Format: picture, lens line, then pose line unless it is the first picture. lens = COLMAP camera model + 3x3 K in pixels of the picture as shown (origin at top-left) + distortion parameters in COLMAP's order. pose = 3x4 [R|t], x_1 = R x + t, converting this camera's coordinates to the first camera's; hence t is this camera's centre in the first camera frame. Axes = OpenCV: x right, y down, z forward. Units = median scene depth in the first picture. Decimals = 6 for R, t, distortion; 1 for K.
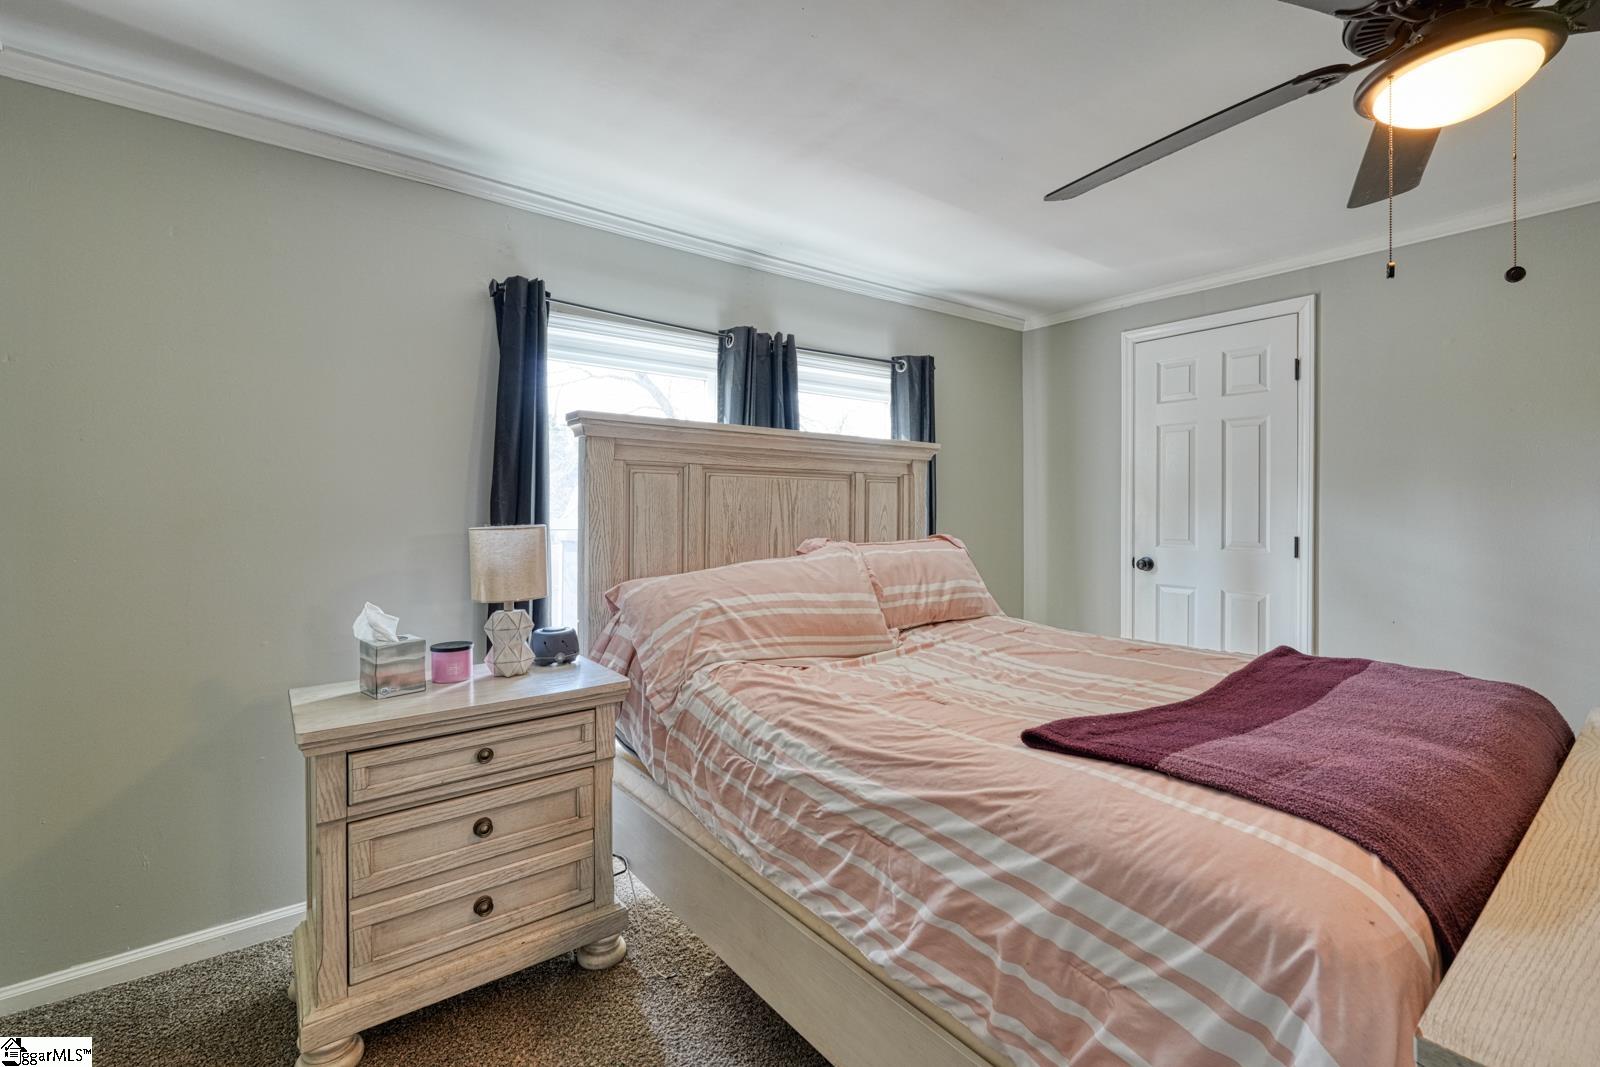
lens RADIAL K [[709.2, 0, 789.8], [0, 709.2, 512.2], [0, 0, 1]] dist [0.000226, 0.000315]
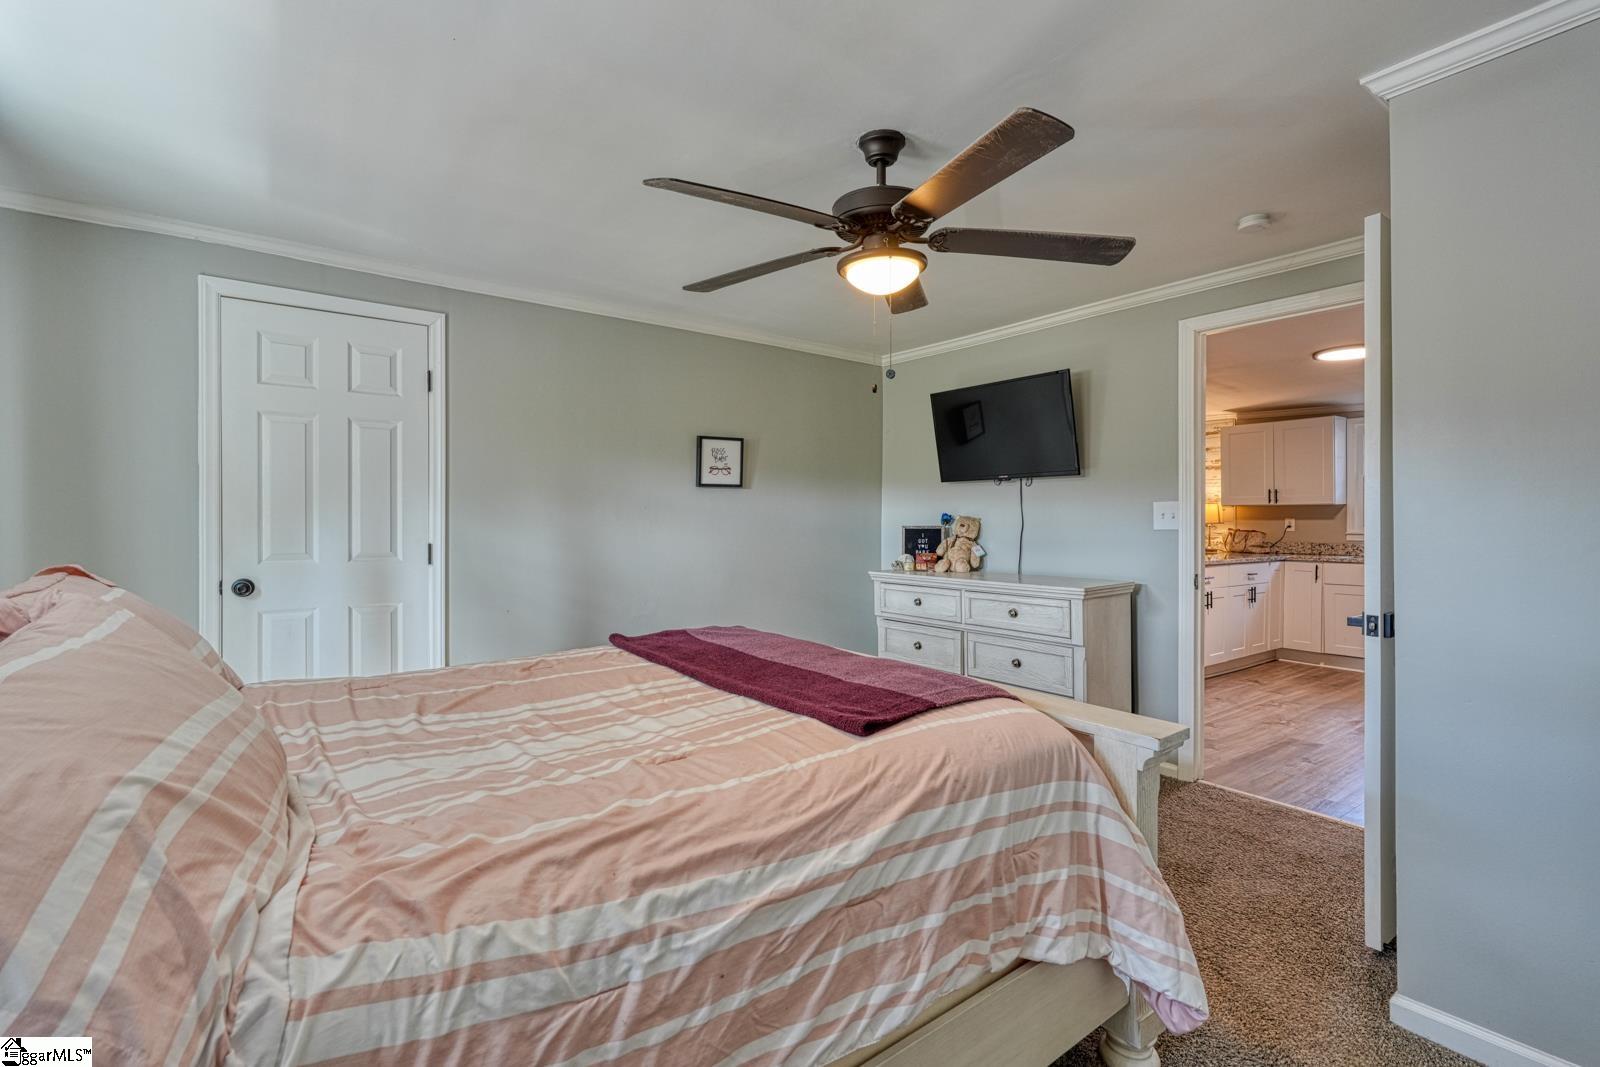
lens RADIAL K [[709.2, 0, 806.2], [0, 709.2, 523.2], [0, 0, 1]] dist [0.000226, 0.000315]
pose [[0.009878, -0.009961, 0.999902, -0.679315], [0.003993, 0.999943, 0.009922, -0.006626], [-0.999943, 0.003895, 0.009917, 0.980787]]
